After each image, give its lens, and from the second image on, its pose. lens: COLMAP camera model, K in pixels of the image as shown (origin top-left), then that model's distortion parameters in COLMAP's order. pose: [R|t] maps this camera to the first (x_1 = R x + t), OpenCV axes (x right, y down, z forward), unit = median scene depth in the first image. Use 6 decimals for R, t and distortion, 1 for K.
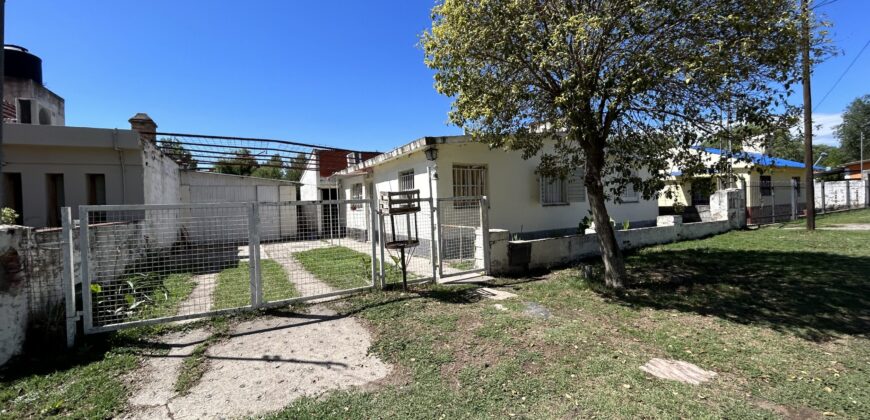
lens RADIAL K [[353.7, 0, 435.3], [0, 353.7, 206.7], [0, 0, 1]] dist [-0.003145, 0.000319]
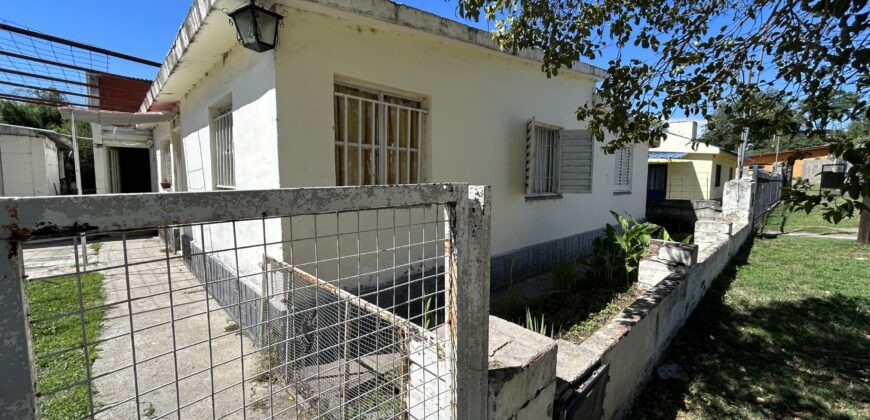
lens RADIAL K [[353.7, 0, 434.8], [0, 353.7, 210.0], [0, 0, 1]] dist [-0.003145, 0.000319]
pose [[0.966040, 0.014784, 0.257969, 0.055002], [-0.033288, 0.997163, 0.067507, -0.020105], [-0.256239, -0.073802, 0.963792, 0.623489]]
